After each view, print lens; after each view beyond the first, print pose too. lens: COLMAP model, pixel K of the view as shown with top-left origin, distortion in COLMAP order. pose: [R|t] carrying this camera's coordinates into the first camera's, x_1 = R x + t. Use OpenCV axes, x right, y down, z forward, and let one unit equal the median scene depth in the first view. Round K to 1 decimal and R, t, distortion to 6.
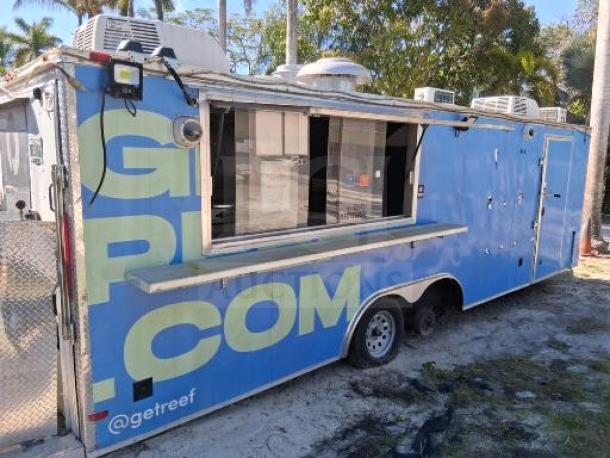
lens RADIAL K [[472.0, 0, 305.0], [0, 472.0, 229.0], [0, 0, 1]] dist [0.105911, -0.205446]
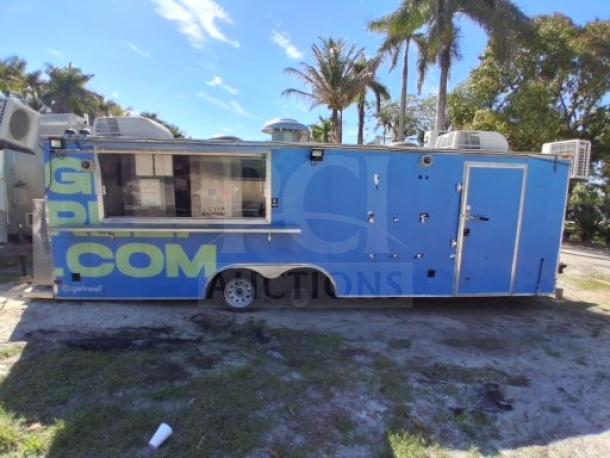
lens RADIAL K [[310.0, 0, 305.0], [0, 310.0, 229.0], [0, 0, 1]] dist [-0.001646, -0.039470]
pose [[0.794237, 0.079939, -0.602326, 1.101090], [-0.103985, 0.994566, -0.005121, -0.003400], [0.598643, 0.066701, 0.798234, 0.365699]]
